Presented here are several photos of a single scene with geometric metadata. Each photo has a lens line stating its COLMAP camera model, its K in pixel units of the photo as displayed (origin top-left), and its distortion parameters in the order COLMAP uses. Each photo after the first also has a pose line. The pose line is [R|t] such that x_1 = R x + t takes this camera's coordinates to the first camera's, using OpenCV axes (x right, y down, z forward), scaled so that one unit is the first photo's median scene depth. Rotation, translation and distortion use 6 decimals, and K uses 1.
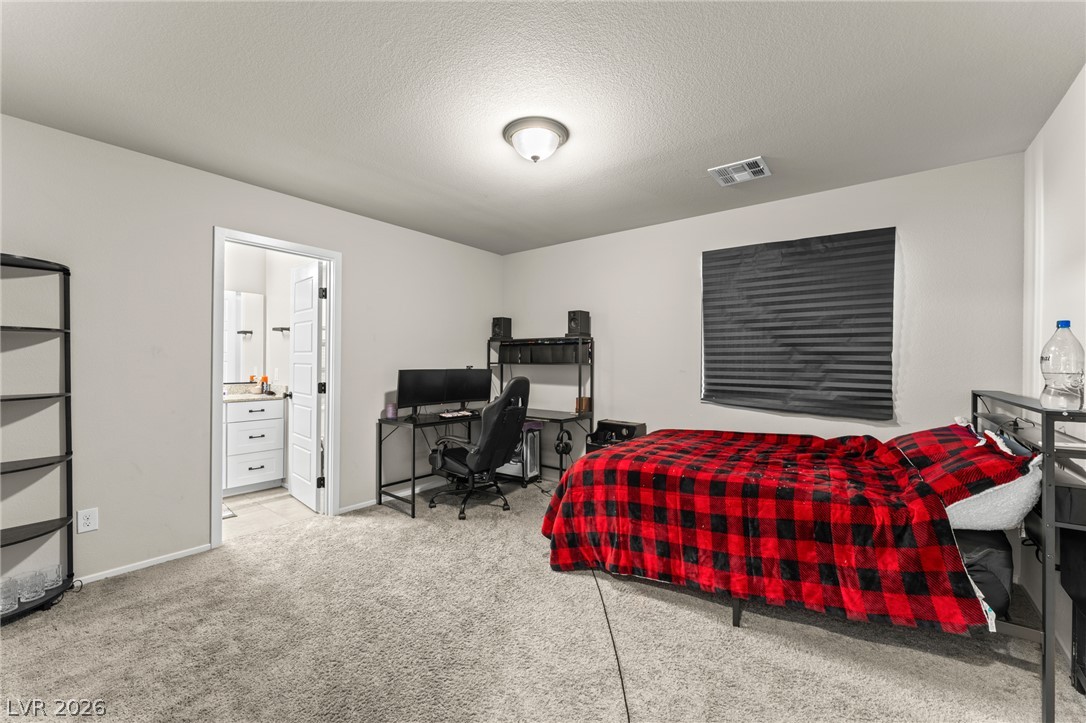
lens RADIAL K [[435.4, 0, 543.0], [0, 435.4, 360.9], [0, 0, 1]] dist [0.002477, -0.000026]
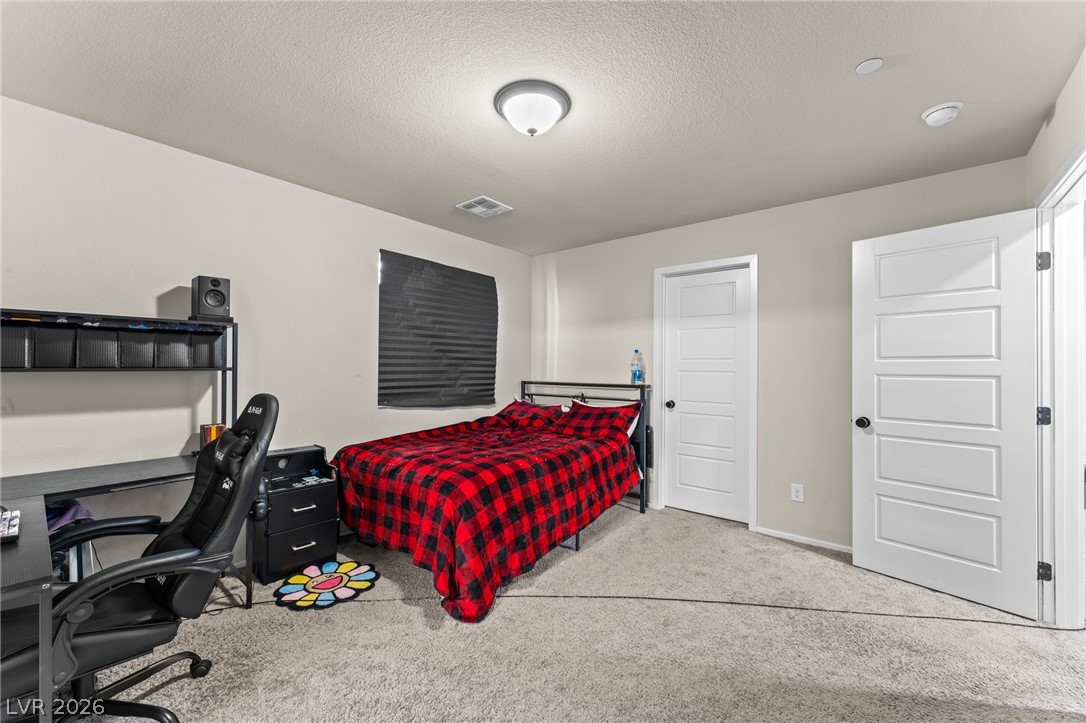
lens RADIAL K [[435.4, 0, 543.0], [0, 435.4, 363.7], [0, 0, 1]] dist [0.002477, -0.000026]
pose [[0.035085, -0.003824, 0.999377, -0.623513], [-0.010236, 0.999939, 0.004185, -0.009234], [-0.999332, -0.010376, 0.035044, 0.671884]]
